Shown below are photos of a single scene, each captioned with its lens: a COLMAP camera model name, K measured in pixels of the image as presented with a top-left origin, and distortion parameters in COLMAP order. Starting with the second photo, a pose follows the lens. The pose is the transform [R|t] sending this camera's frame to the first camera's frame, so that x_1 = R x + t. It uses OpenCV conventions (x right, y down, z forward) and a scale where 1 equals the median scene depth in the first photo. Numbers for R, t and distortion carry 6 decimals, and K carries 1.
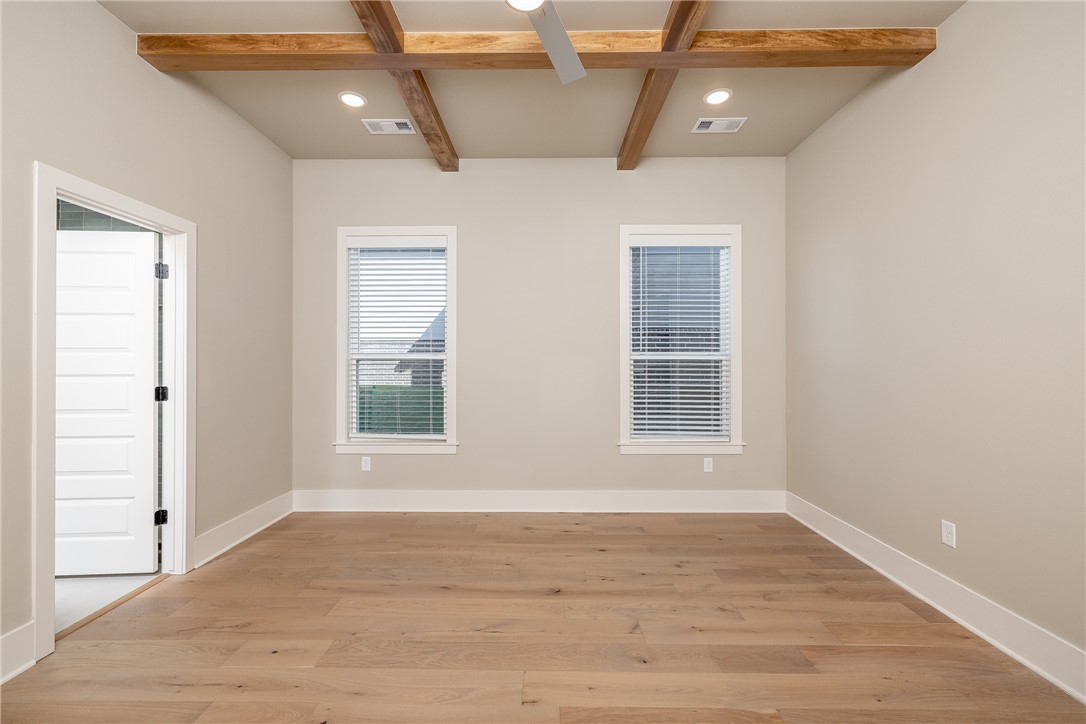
lens RADIAL K [[470.3, 0, 544.2], [0, 470.3, 358.5], [0, 0, 1]] dist [-0.000266, 0.000093]
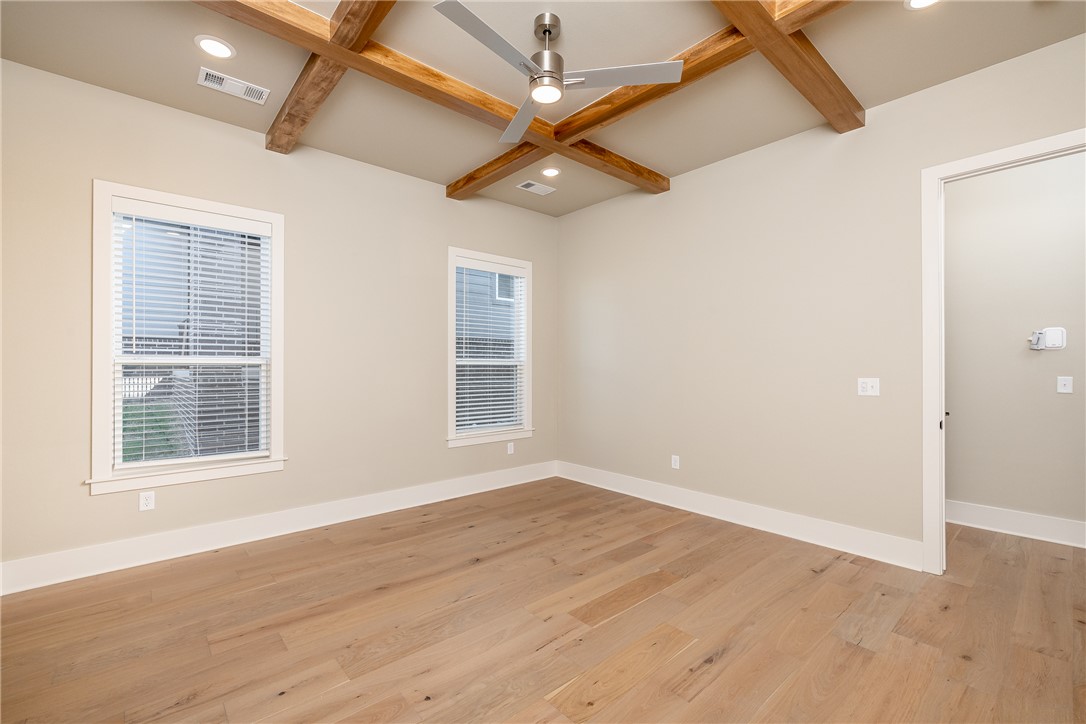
lens RADIAL K [[459.9, 0, 556.7], [0, 459.9, 363.1], [0, 0, 1]] dist [-0.002910, -0.000077]
pose [[0.737983, 0.004242, 0.674806, -0.496815], [-0.003554, 0.999991, -0.002400, -0.000205], [-0.674810, -0.000627, 0.737991, 0.005793]]
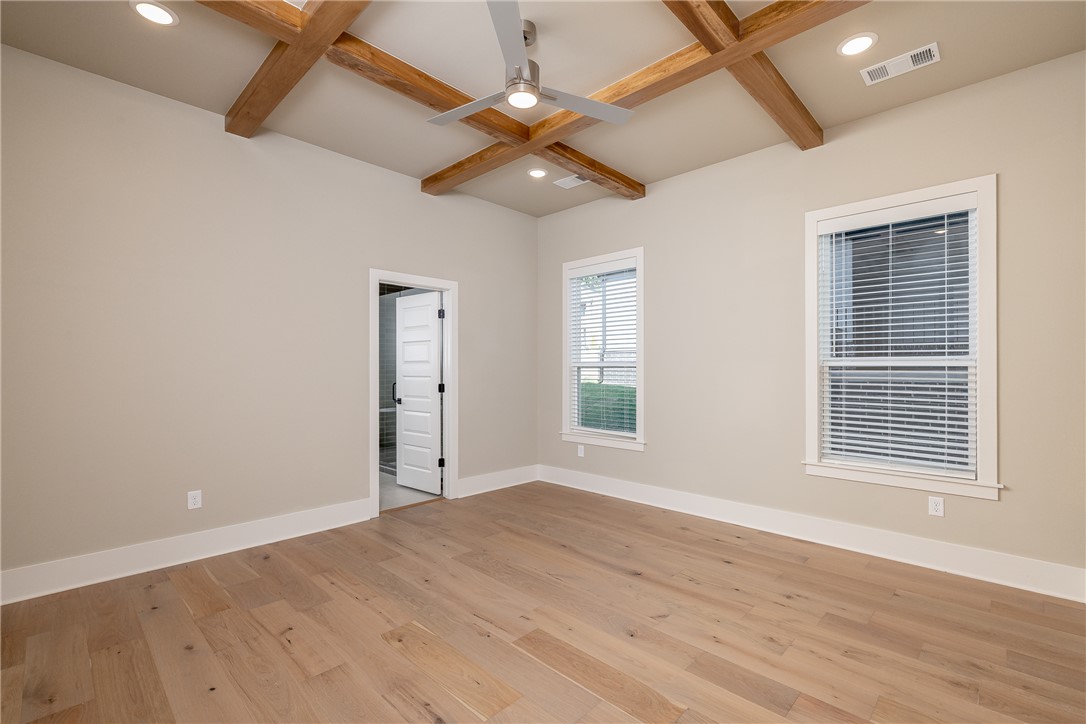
lens RADIAL K [[480.5, 0, 541.2], [0, 480.5, 367.9], [0, 0, 1]] dist [0.004568, -0.000070]
pose [[0.726337, -0.000888, -0.687338, 0.529525], [0.004912, 0.999980, 0.003898, -0.001208], [0.687321, -0.006208, 0.726327, 0.010619]]
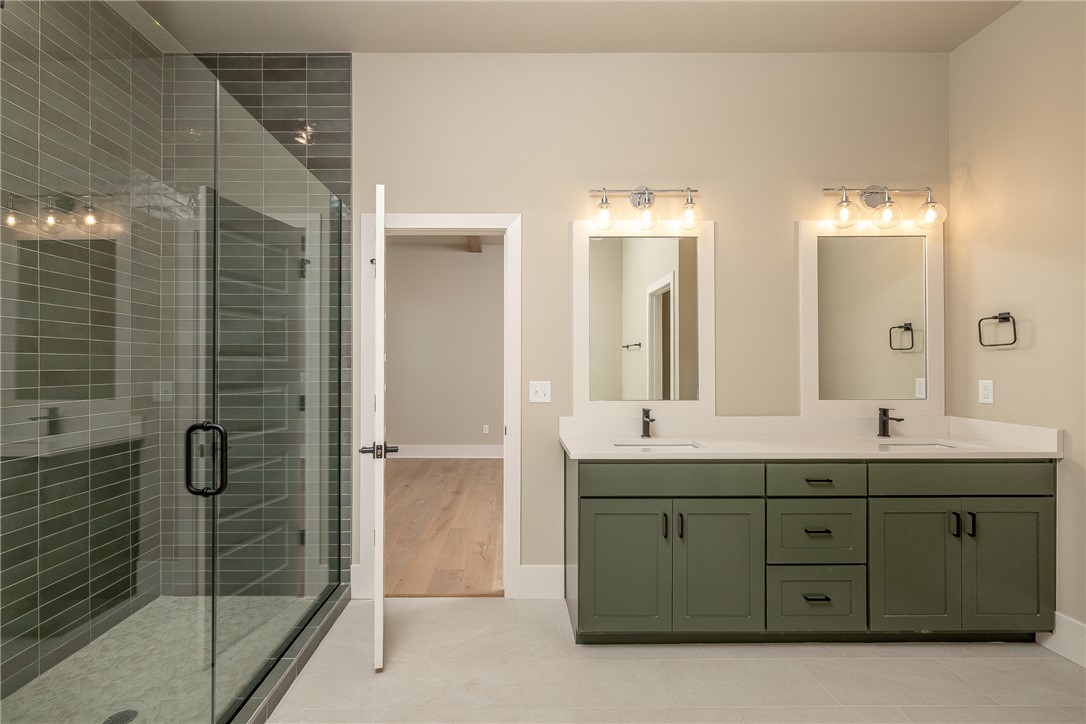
lens RADIAL K [[480.5, 0, 541.2], [0, 480.5, 367.9], [0, 0, 1]] dist [0.004568, -0.000070]
pose [[-0.065051, 0.000165, 0.997882, -1.543076], [-0.004614, 0.999989, -0.000466, 0.001708], [-0.997871, -0.004634, -0.065049, 0.641664]]
